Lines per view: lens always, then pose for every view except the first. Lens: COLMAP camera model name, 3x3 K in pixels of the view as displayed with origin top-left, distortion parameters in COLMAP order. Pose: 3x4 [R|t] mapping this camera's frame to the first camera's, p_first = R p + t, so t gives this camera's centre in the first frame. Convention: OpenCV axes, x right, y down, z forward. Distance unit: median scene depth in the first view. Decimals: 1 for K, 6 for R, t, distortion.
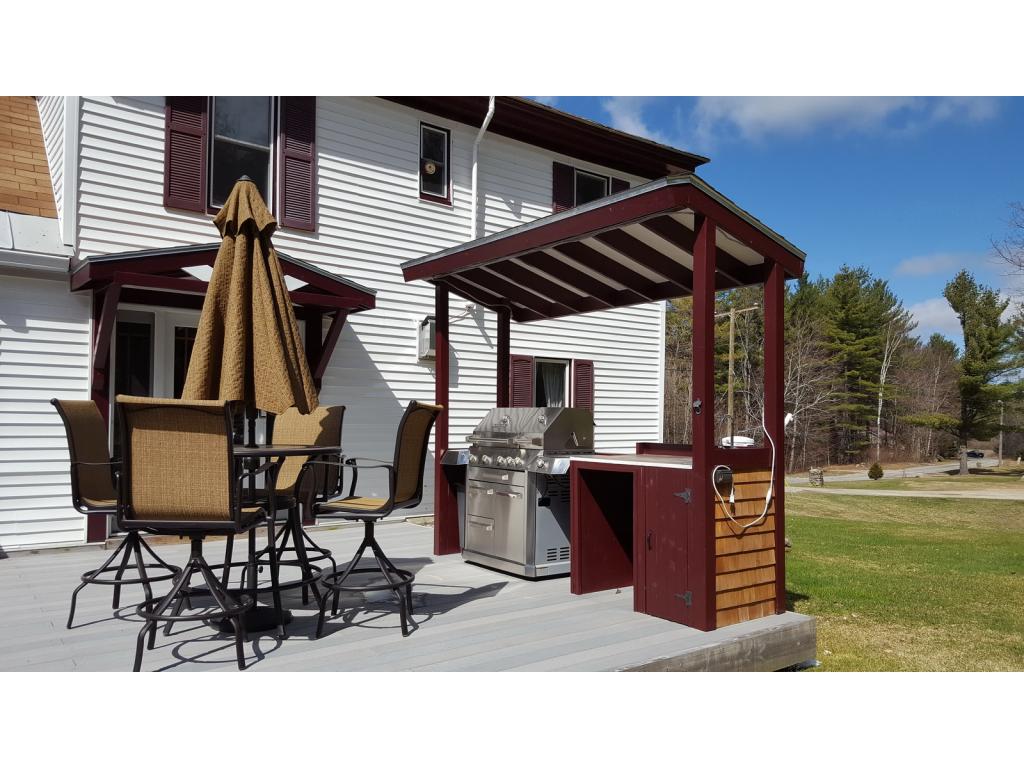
lens RADIAL K [[836.0, 0, 512.0], [0, 836.0, 384.0], [0, 0, 1]] dist [0.037800, -0.002936]
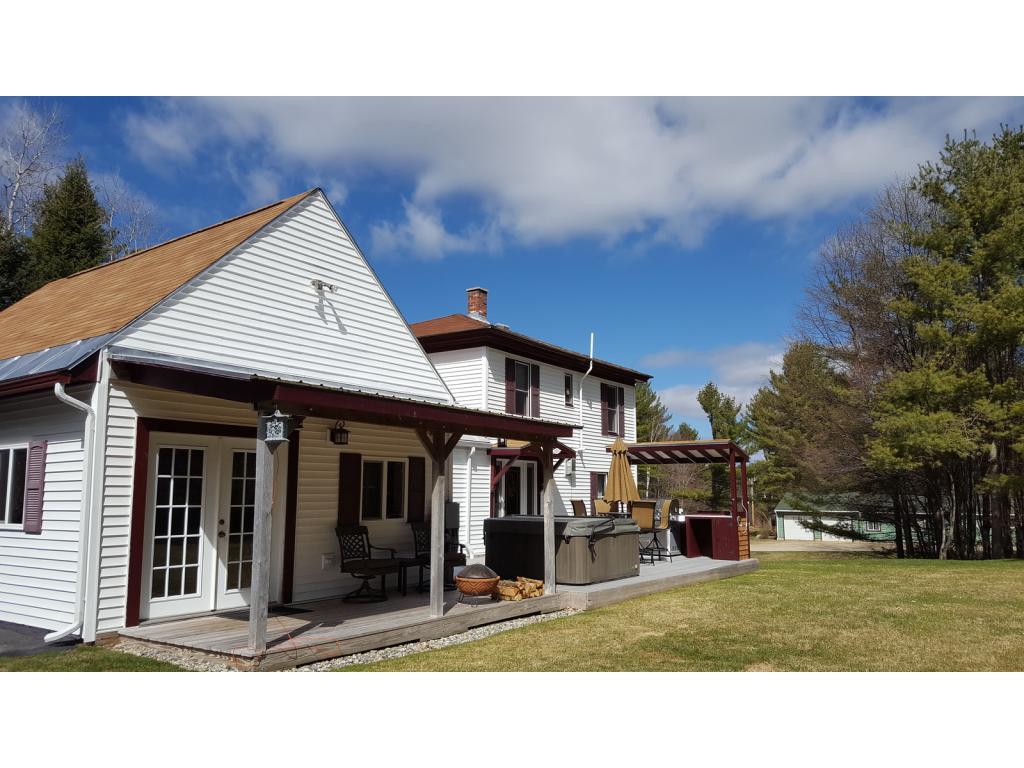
lens RADIAL K [[836.0, 0, 512.0], [0, 836.0, 384.0], [0, 0, 1]] dist [0.037800, -0.002936]
pose [[0.959350, 0.031672, 0.280437, -0.880729], [-0.007585, 0.996218, -0.086562, -0.077824], [-0.282118, 0.080916, 0.955961, -1.147260]]
